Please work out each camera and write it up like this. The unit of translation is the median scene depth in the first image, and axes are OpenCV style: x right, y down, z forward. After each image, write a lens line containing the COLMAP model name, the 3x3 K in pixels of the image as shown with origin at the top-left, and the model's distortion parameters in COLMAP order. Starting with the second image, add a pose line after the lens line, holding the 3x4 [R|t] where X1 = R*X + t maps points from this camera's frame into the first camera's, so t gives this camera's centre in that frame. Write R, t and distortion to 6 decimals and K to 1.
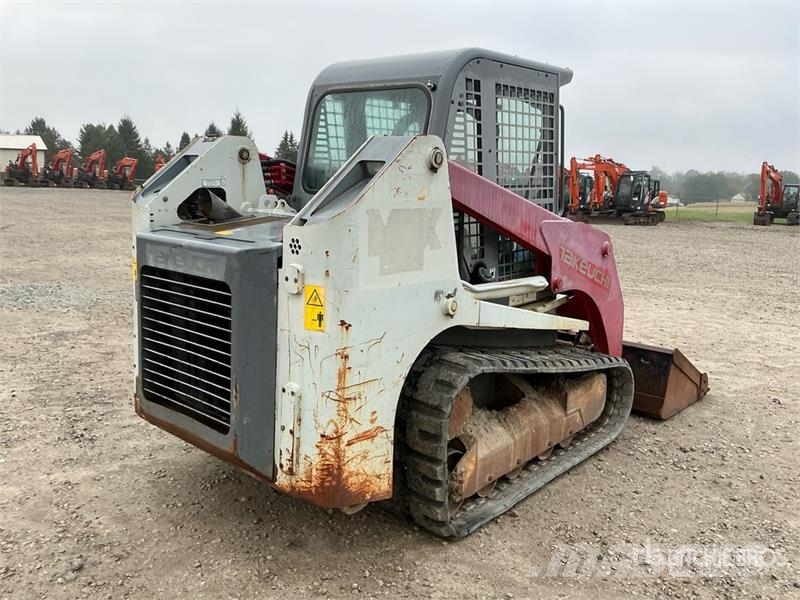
lens RADIAL K [[665.0, 0, 400.0], [0, 665.0, 300.0], [0, 0, 1]] dist [0.123994, -0.259314]
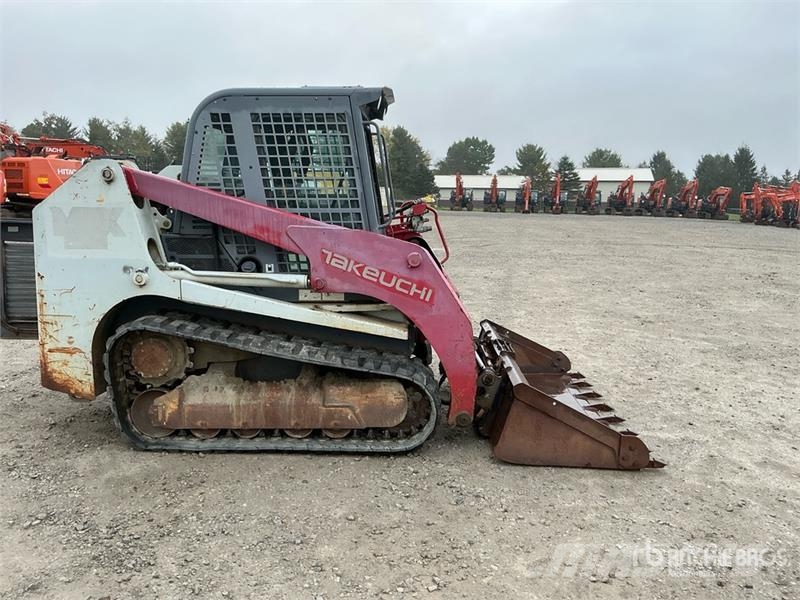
lens RADIAL K [[665.0, 0, 400.0], [0, 665.0, 300.0], [0, 0, 1]] dist [0.123994, -0.259314]
pose [[0.648949, 0.100864, -0.754116, 1.333432], [-0.133618, 0.990878, 0.017547, -0.039435], [0.749007, 0.089376, 0.656507, 0.432027]]
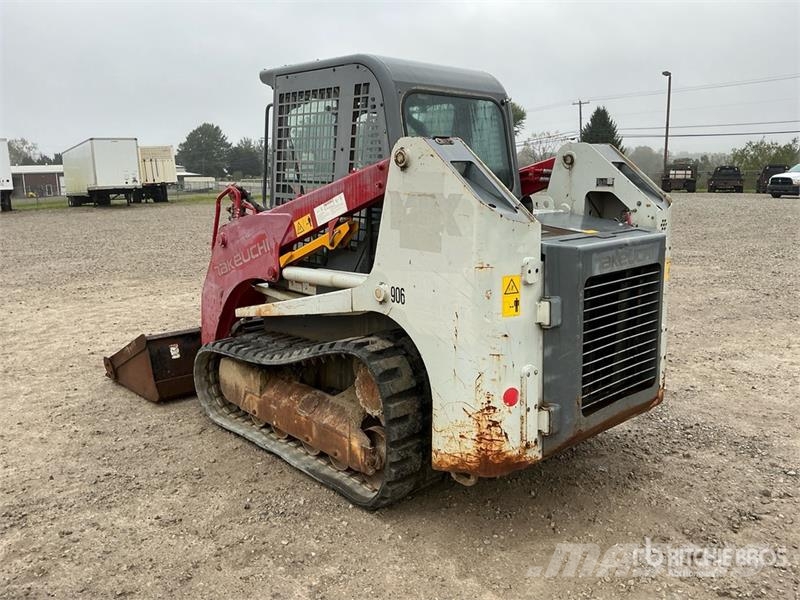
lens RADIAL K [[665.0, 0, 400.0], [0, 665.0, 300.0], [0, 0, 1]] dist [0.123994, -0.259314]
pose [[0.103871, -0.220221, 0.969904, -1.221609], [0.196516, 0.960498, 0.197040, -0.238286], [-0.974983, 0.170135, 0.143045, 1.029432]]
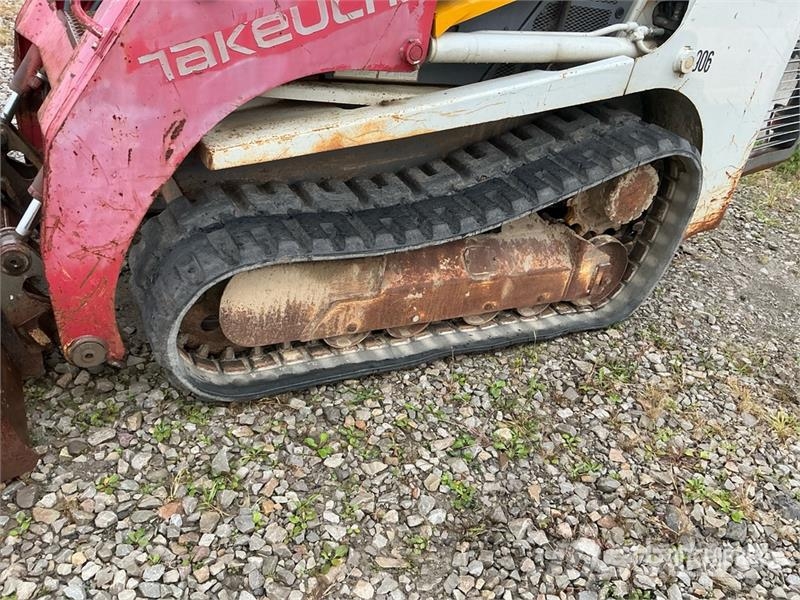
lens RADIAL K [[685.8, 0, 402.7], [0, 685.8, 311.7], [0, 0, 1]] dist [0.142842, -0.312881]
pose [[-0.926126, -0.333762, 0.175764, -0.221691], [-0.127828, 0.716072, 0.686222, -0.343962], [-0.354894, 0.613061, -0.705838, 1.994217]]
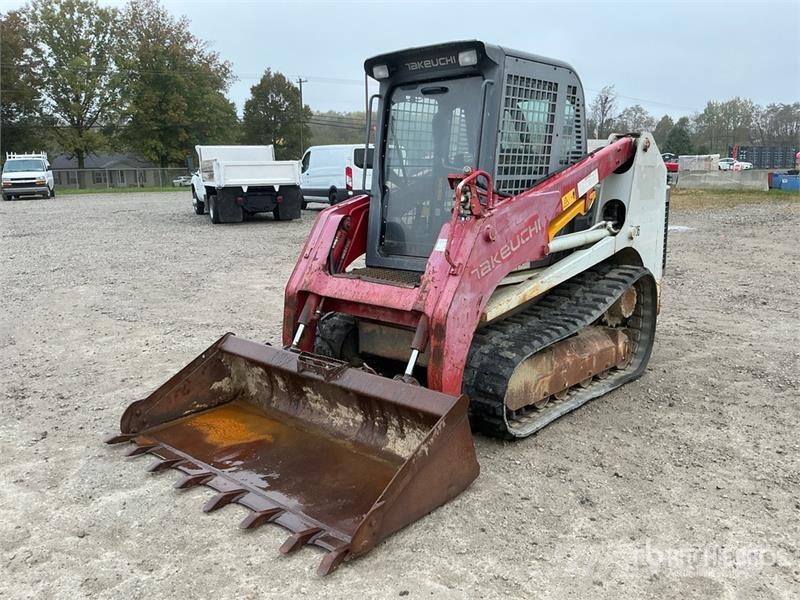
lens RADIAL K [[665.0, 0, 400.0], [0, 665.0, 300.0], [0, 0, 1]] dist [0.123994, -0.259314]
pose [[-0.999676, -0.019612, 0.016217, 0.205797], [-0.012115, 0.927169, 0.374447, -0.476964], [-0.022379, 0.374130, -0.927106, 2.646527]]
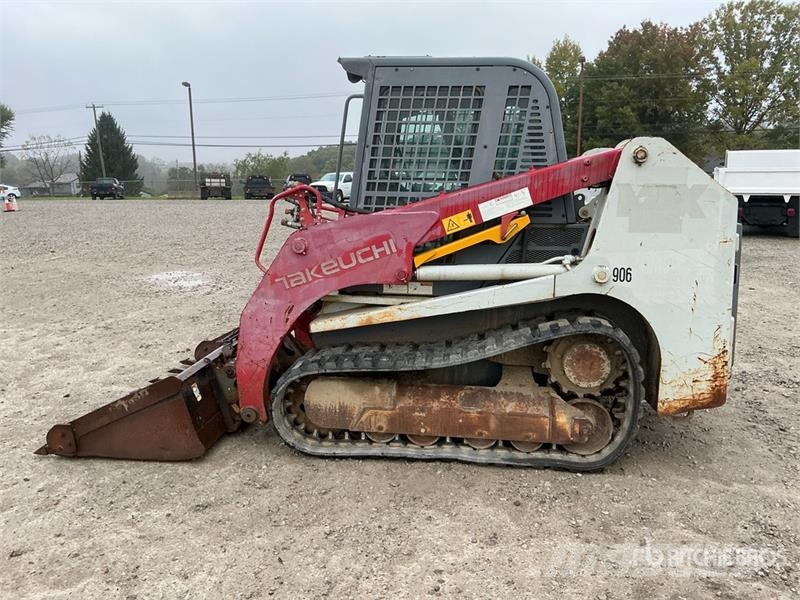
lens RADIAL K [[665.0, 0, 400.0], [0, 665.0, 300.0], [0, 0, 1]] dist [0.123994, -0.259314]
pose [[-0.567610, -0.179259, 0.803545, -0.982477], [0.137177, 0.941773, 0.306995, -0.405361], [-0.811789, 0.284481, -0.509970, 2.029446]]
